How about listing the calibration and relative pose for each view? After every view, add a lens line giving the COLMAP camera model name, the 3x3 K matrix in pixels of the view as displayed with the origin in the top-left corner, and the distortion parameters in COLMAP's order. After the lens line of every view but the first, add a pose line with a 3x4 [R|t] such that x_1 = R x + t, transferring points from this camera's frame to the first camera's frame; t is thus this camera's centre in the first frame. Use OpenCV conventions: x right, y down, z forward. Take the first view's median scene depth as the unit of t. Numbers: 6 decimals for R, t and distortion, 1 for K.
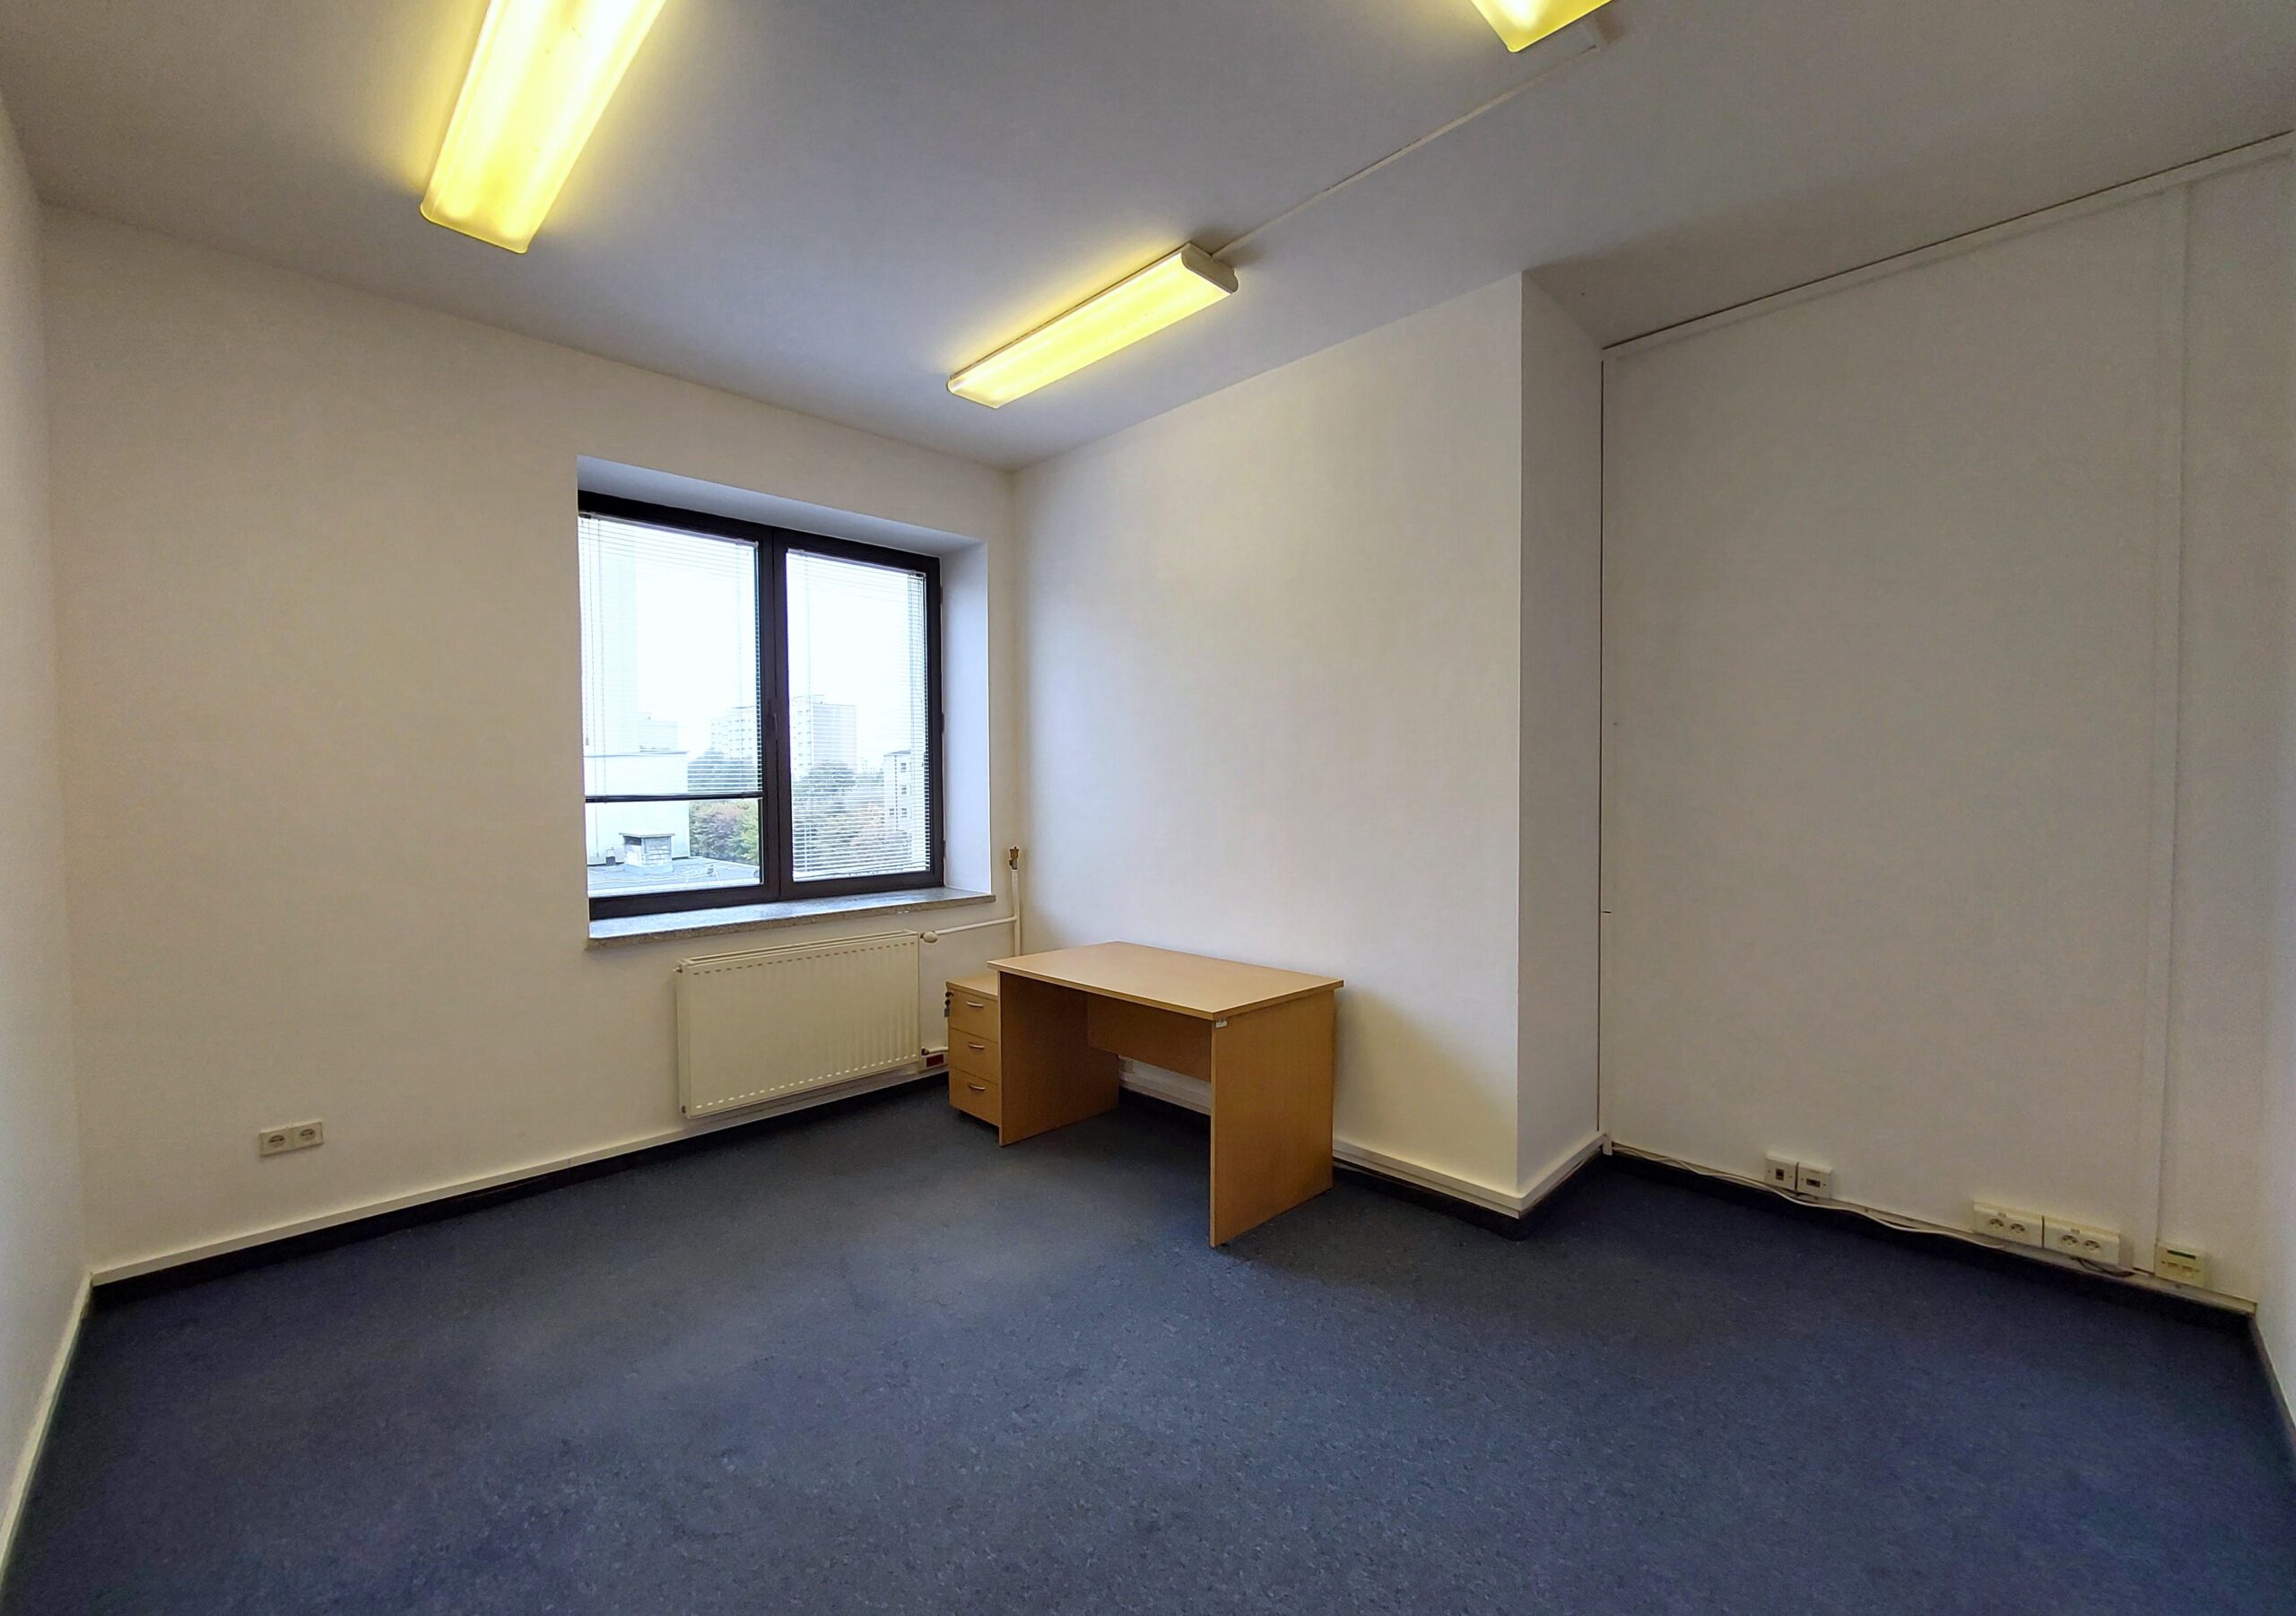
lens RADIAL K [[916.1, 0, 1158.9], [0, 916.1, 831.3], [0, 0, 1]] dist [-0.020621, -0.000182]
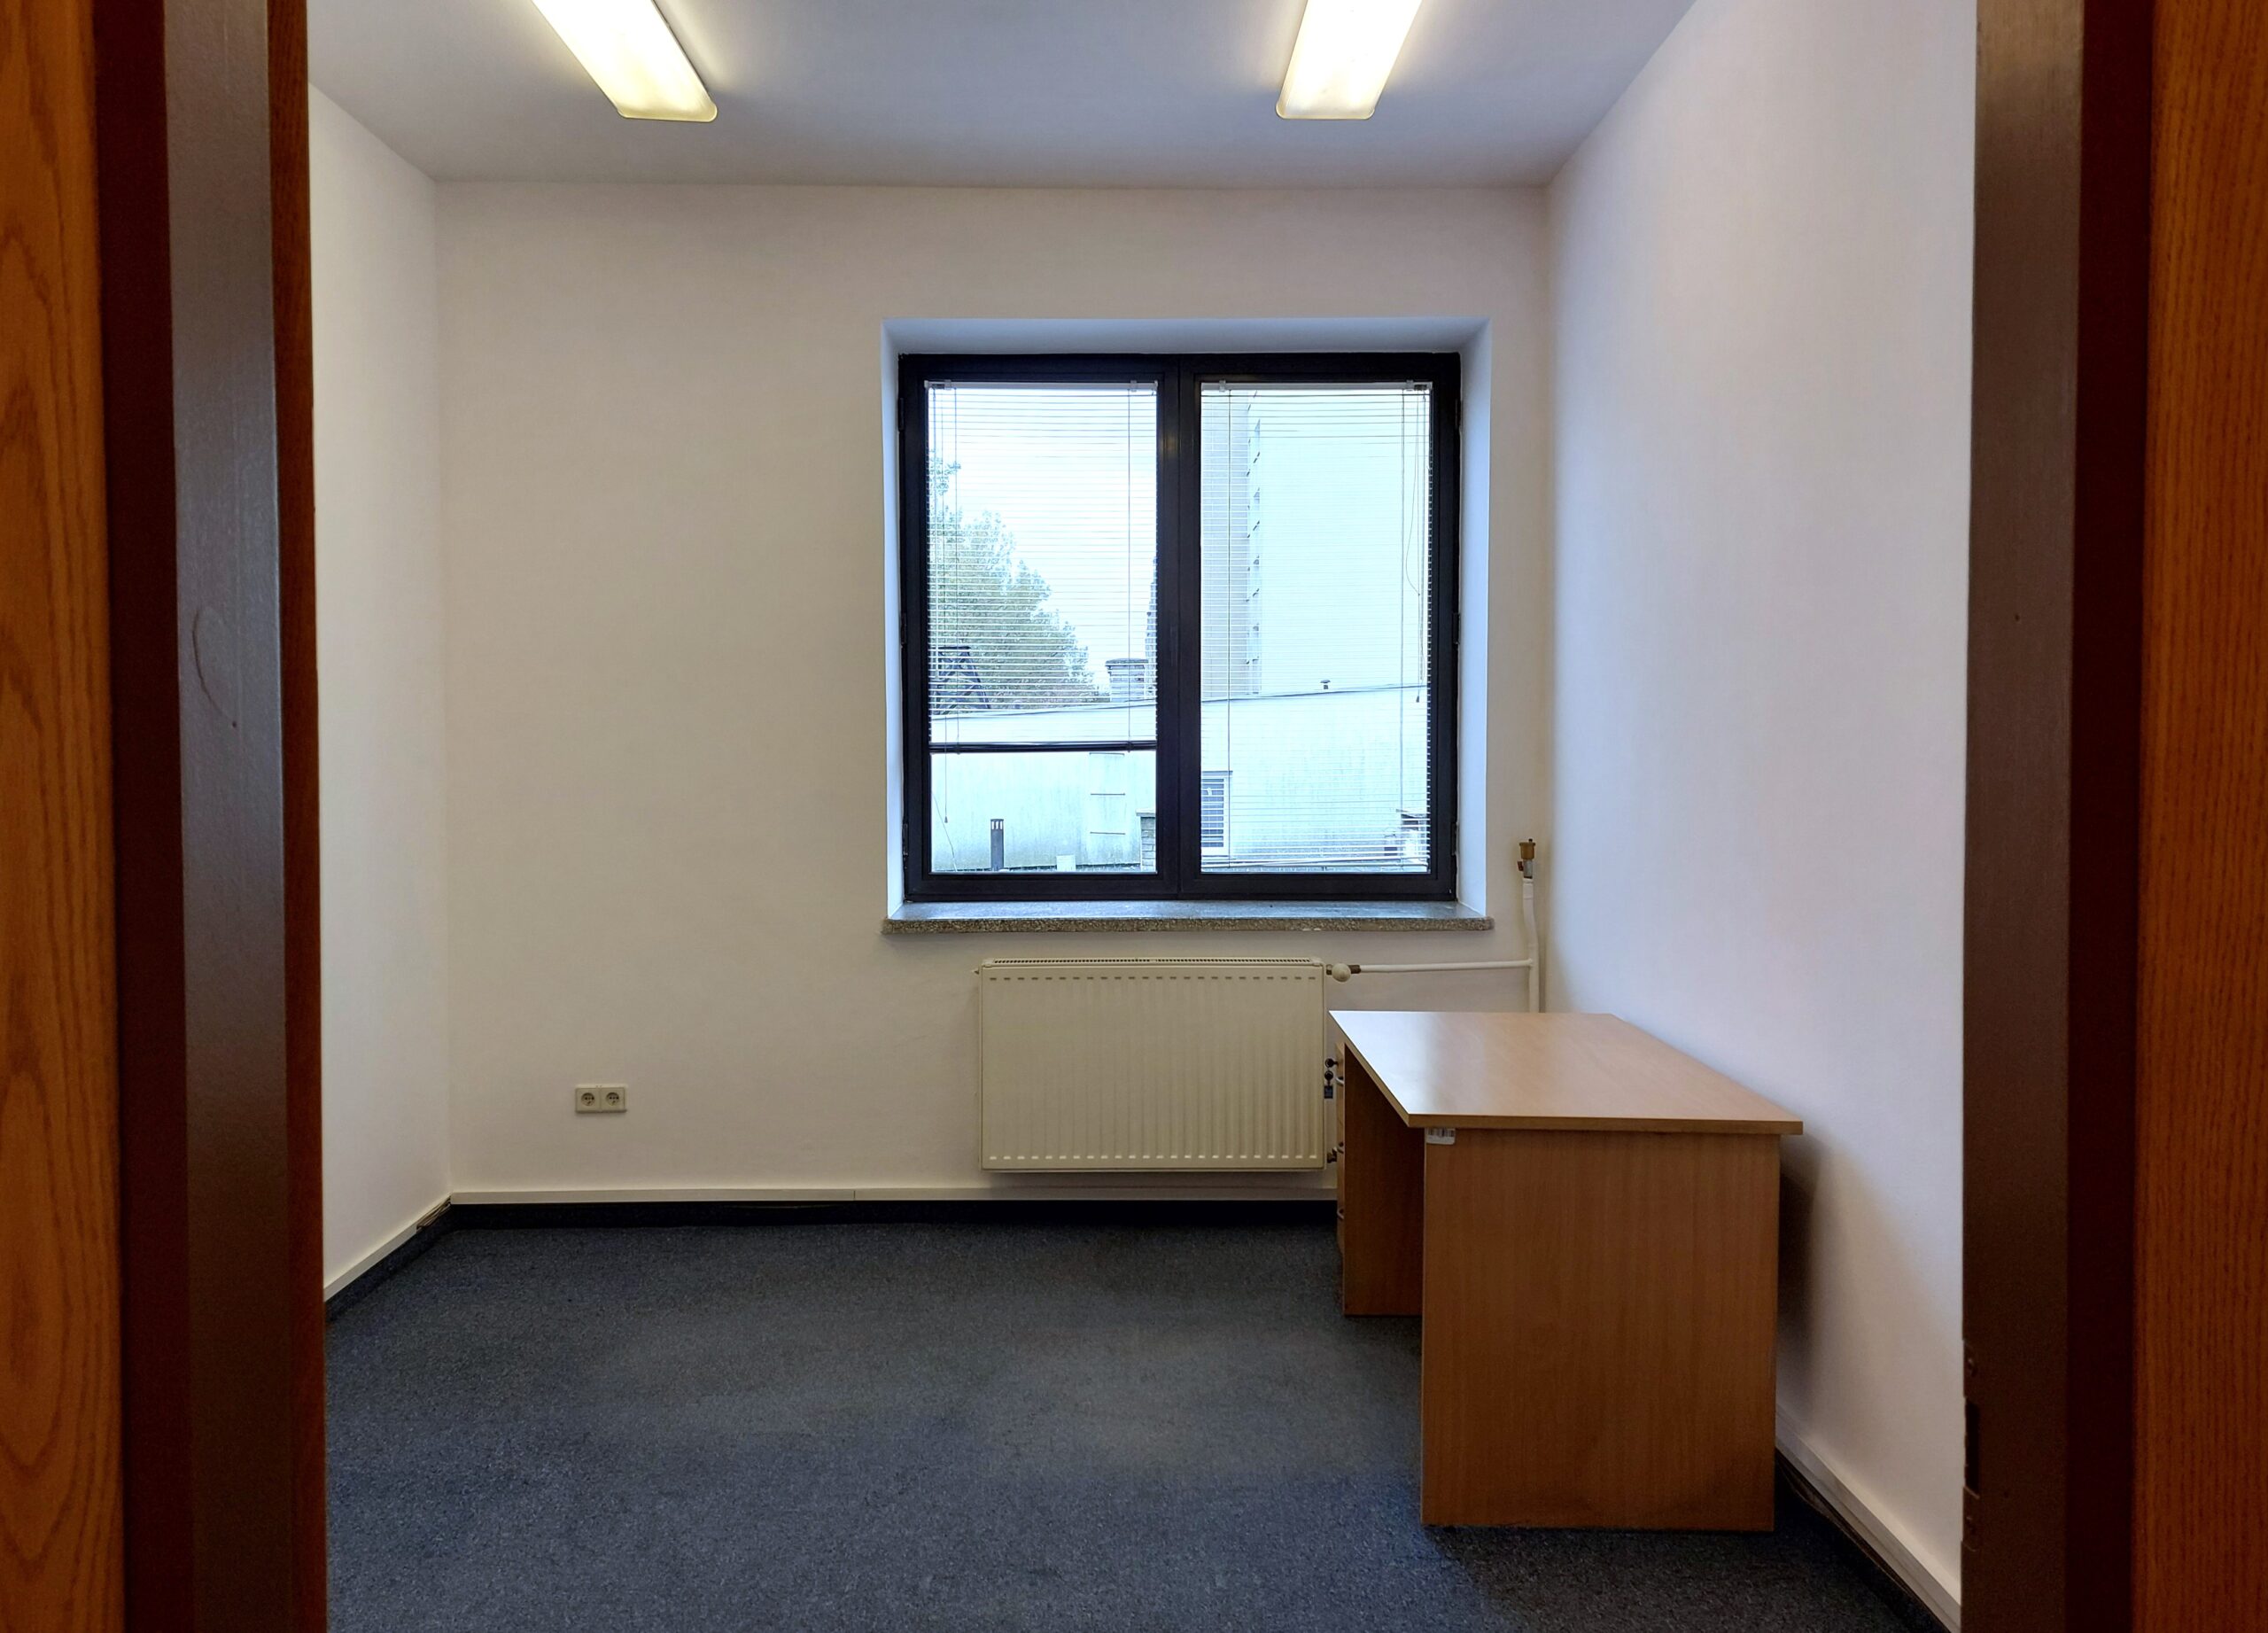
lens RADIAL K [[1734.3, 0, 1134.0], [0, 1734.3, 816.5], [0, 0, 1]] dist [0.148460, -0.277351]
pose [[0.712219, 0.036764, -0.700994, 0.512752], [-0.038877, 0.999161, 0.012902, -0.002116], [0.700880, 0.018064, 0.713050, 0.042224]]
